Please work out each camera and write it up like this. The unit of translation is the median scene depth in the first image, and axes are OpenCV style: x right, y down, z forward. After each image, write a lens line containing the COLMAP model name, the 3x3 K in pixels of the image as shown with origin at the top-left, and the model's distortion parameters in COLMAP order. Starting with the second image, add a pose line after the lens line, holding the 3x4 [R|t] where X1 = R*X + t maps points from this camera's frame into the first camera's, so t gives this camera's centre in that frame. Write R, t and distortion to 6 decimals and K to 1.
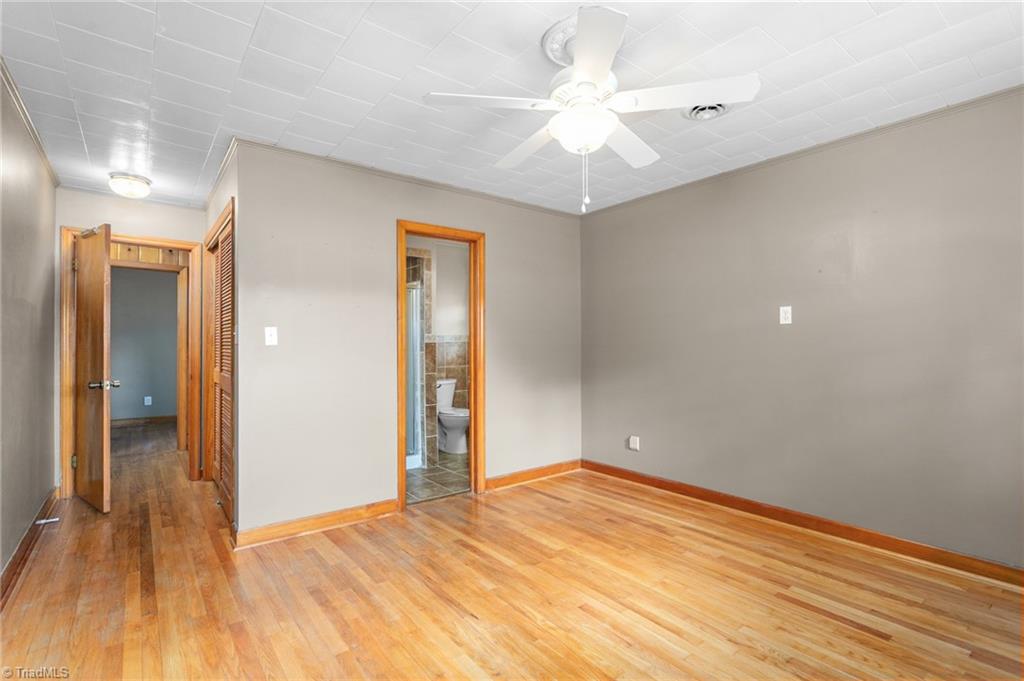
lens RADIAL K [[496.0, 0, 533.5], [0, 496.0, 345.6], [0, 0, 1]] dist [0.009394, -0.000755]
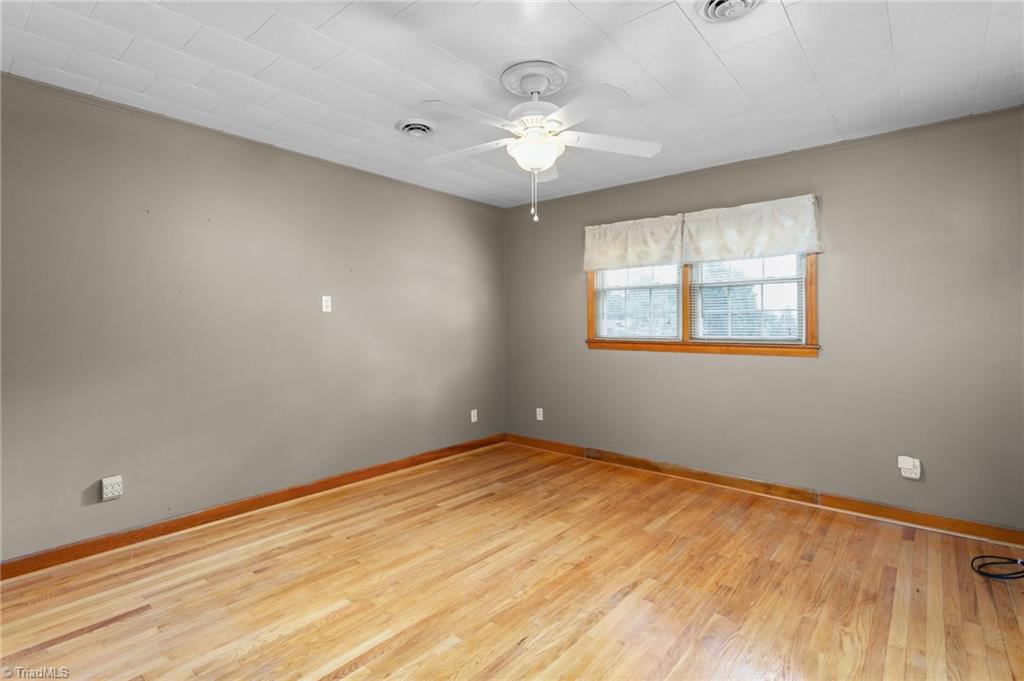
lens RADIAL K [[496.0, 0, 515.5], [0, 496.0, 332.8], [0, 0, 1]] dist [0.009394, -0.000755]
pose [[-0.199987, -0.008811, 0.979759, -0.625542], [0.000992, 0.999957, 0.009195, -0.005744], [-0.979798, 0.002811, -0.199970, 0.760337]]
